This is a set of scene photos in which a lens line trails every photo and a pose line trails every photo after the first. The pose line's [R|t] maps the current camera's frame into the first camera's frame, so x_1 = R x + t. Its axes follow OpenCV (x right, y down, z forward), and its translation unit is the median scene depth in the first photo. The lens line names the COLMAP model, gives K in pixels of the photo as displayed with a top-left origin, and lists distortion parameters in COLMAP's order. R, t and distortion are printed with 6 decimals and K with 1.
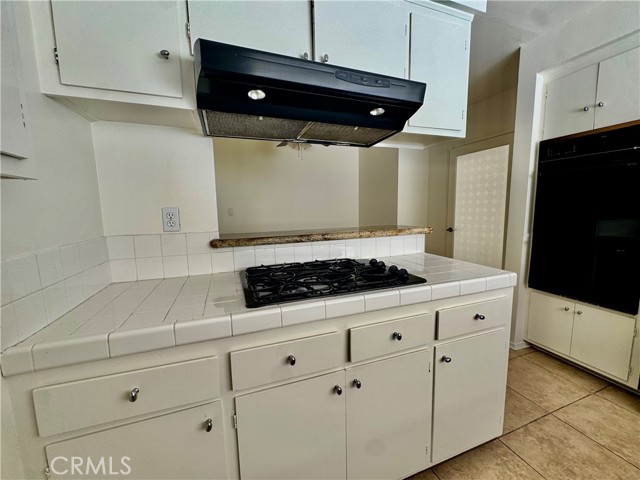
lens RADIAL K [[255.0, 0, 320.7], [0, 255.0, 240.1], [0, 0, 1]] dist [-0.002292, -0.000181]
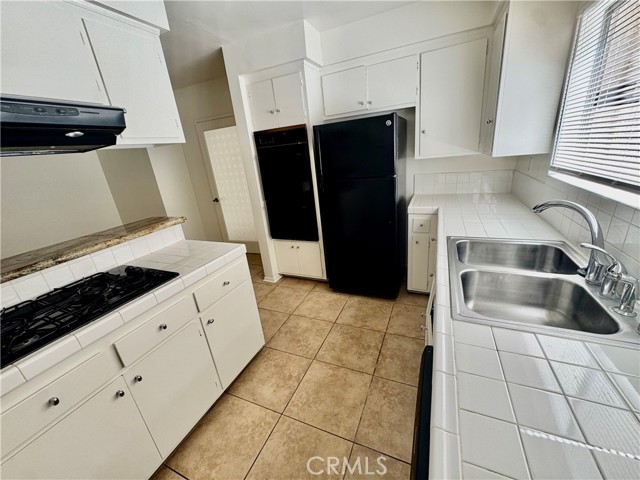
lens RADIAL K [[255.0, 0, 320.7], [0, 255.0, 240.1], [0, 0, 1]] dist [-0.002292, -0.000181]
pose [[0.689436, -0.285030, 0.665909, 0.082425], [0.172489, 0.957482, 0.231249, -0.134476], [-0.703509, -0.044570, 0.709287, -0.300691]]
